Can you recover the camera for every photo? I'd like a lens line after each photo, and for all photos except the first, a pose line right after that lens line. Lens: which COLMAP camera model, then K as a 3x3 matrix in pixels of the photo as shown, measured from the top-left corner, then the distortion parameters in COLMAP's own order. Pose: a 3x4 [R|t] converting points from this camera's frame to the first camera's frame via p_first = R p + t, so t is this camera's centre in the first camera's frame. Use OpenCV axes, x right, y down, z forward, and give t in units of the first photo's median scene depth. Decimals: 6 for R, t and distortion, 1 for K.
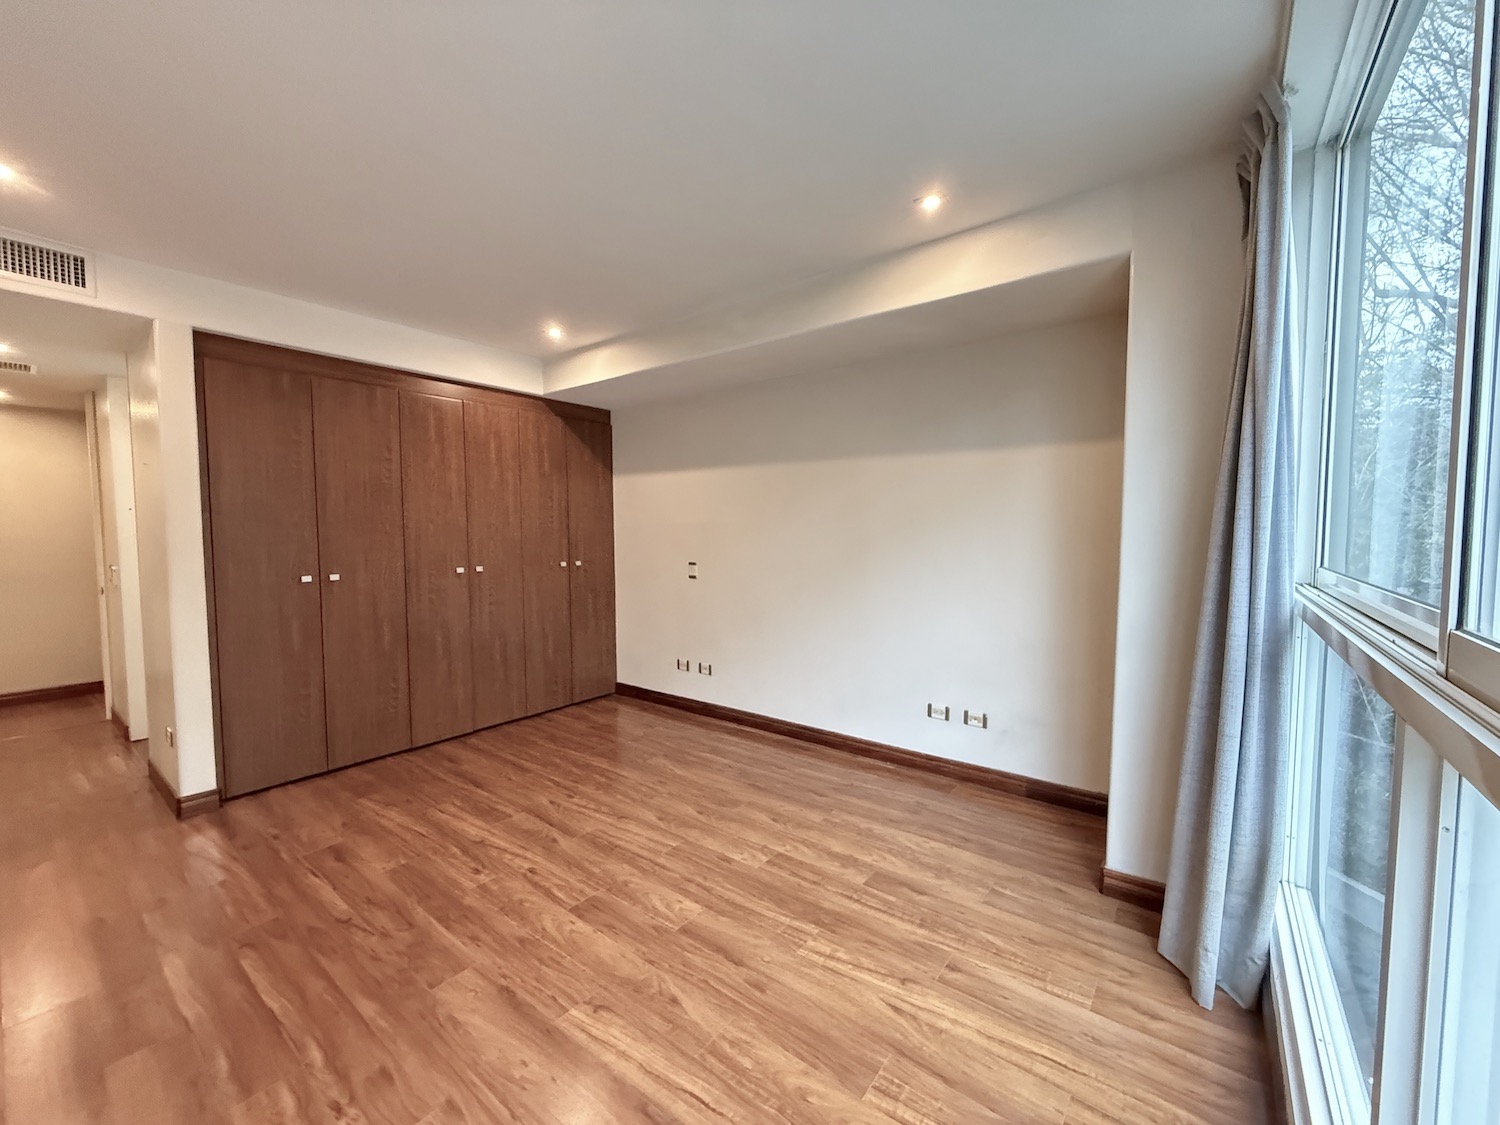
lens RADIAL K [[599.5, 0, 739.3], [0, 599.5, 562.6], [0, 0, 1]] dist [-0.000492, 0.000305]
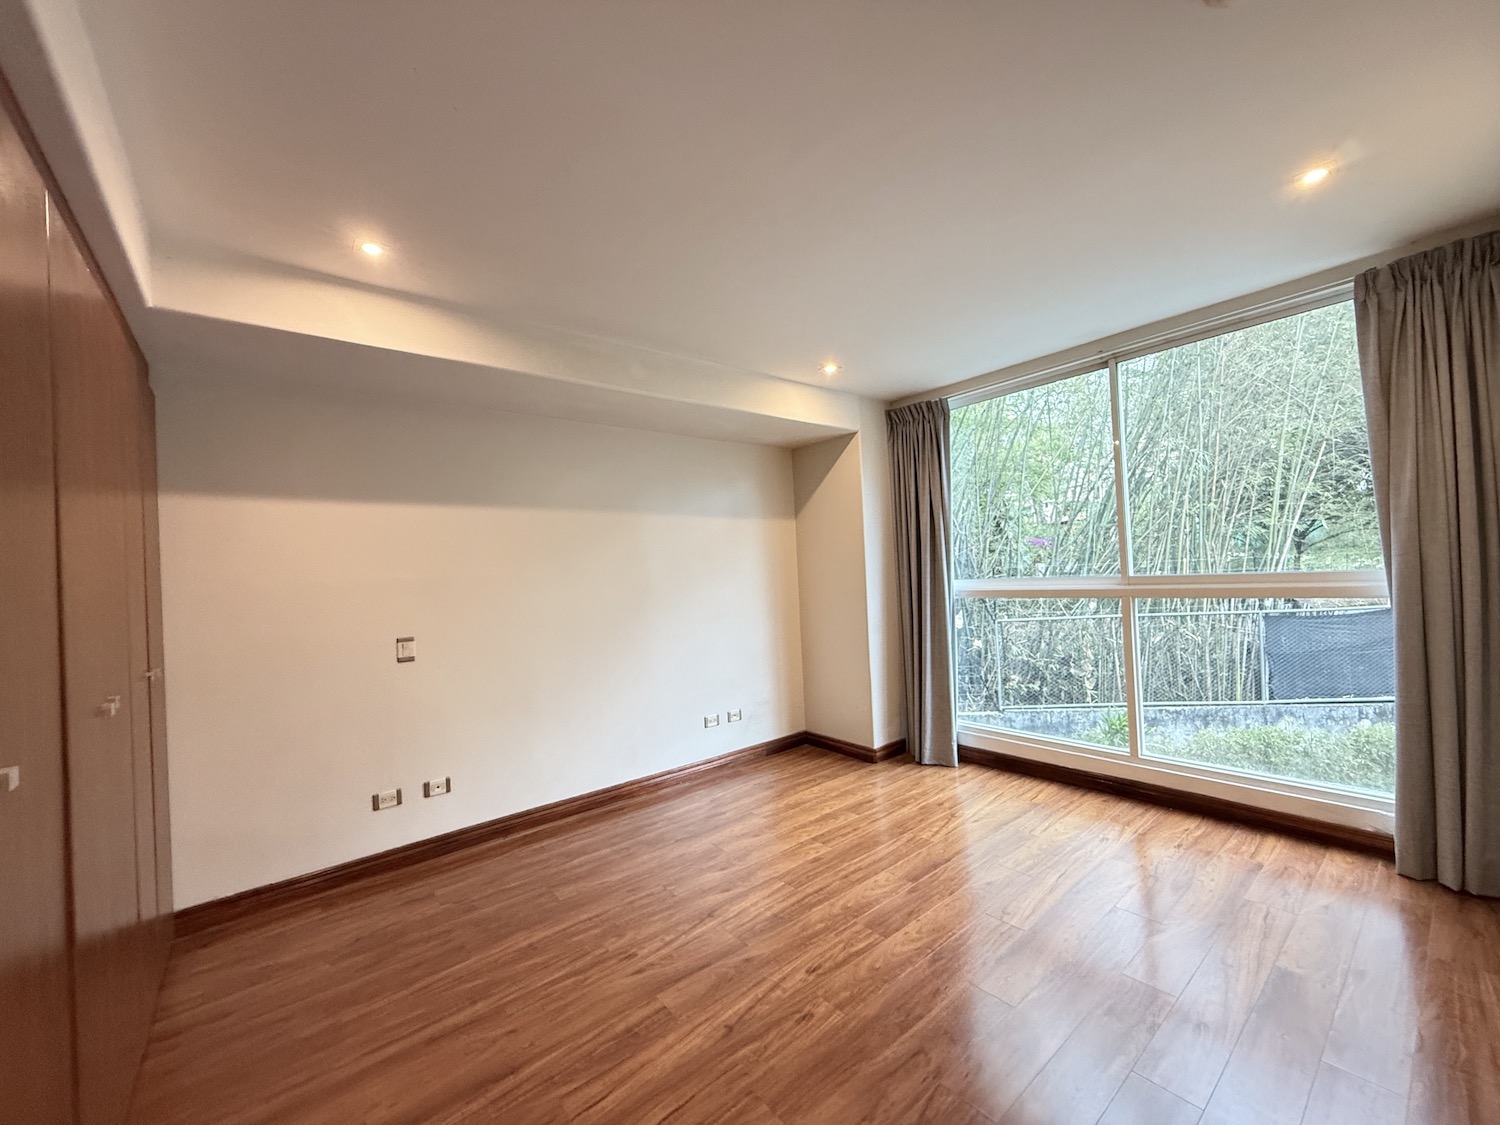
lens RADIAL K [[599.5, 0, 751.8], [0, 599.5, 571.9], [0, 0, 1]] dist [-0.000492, 0.000305]
pose [[0.212377, -0.004914, 0.977176, -1.096380], [0.099481, 0.994901, -0.016618, -0.041857], [-0.972111, 0.100739, 0.211783, 0.774631]]
